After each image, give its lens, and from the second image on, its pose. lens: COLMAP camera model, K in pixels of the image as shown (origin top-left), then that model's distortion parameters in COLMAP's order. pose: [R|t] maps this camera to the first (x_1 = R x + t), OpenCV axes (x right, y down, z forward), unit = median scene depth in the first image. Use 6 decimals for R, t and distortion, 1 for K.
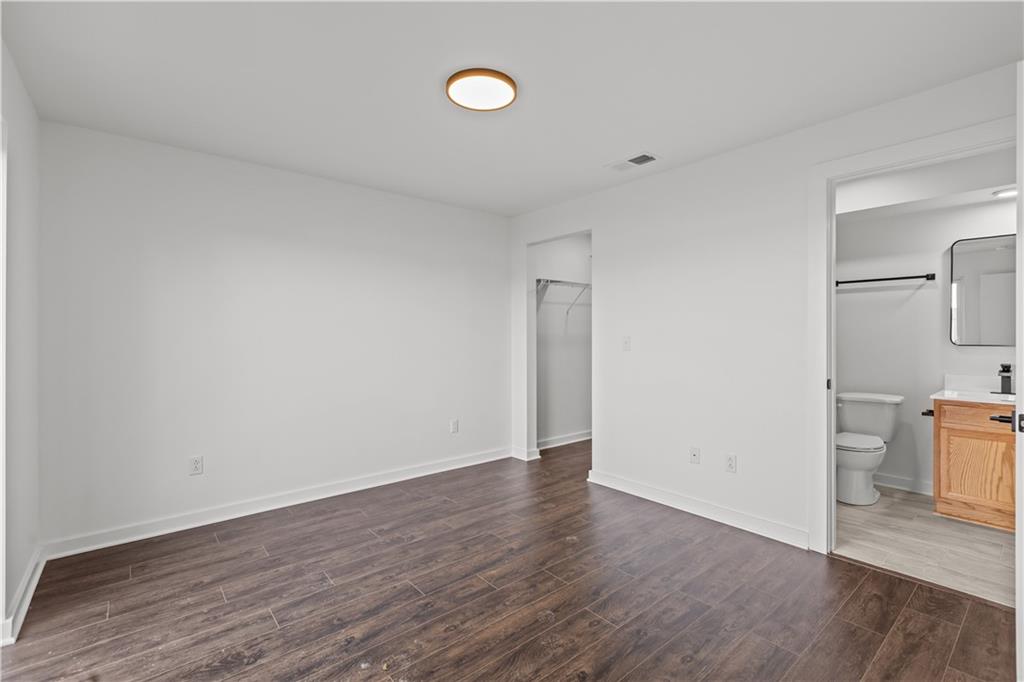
lens RADIAL K [[459.5, 0, 511.9], [0, 459.5, 340.0], [0, 0, 1]] dist [-0.009367, 0.000573]
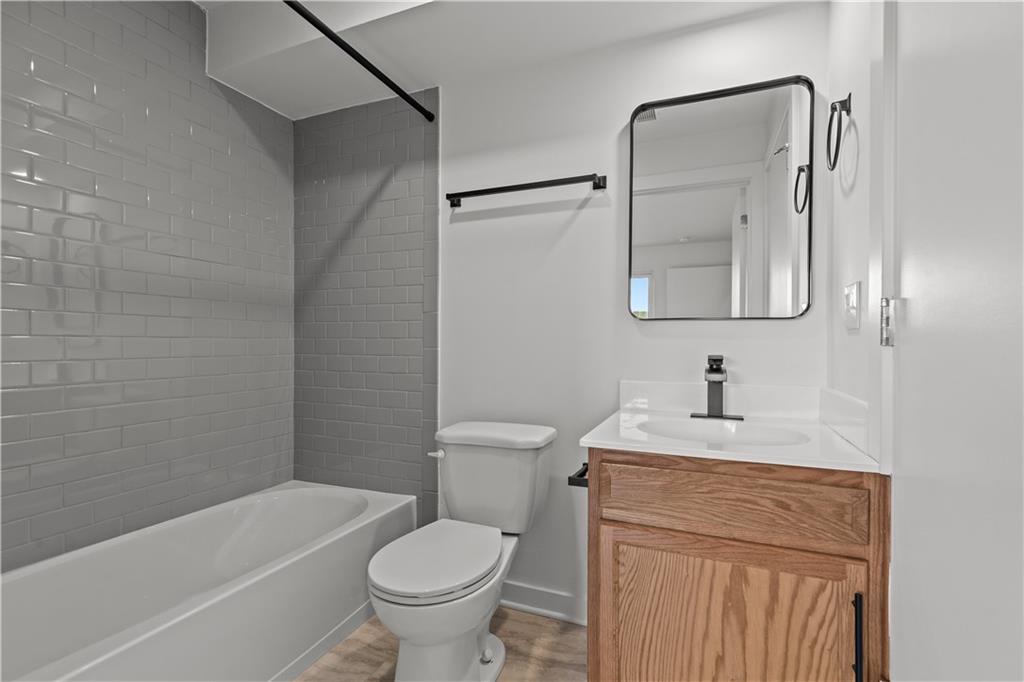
lens RADIAL K [[459.5, 0, 512.4], [0, 459.5, 343.2], [0, 0, 1]] dist [-0.009367, 0.000573]
pose [[0.886790, 0.009474, 0.462076, 0.673945], [-0.005328, 0.999933, -0.010277, 0.045709], [-0.462143, 0.006652, 0.886781, 0.670676]]
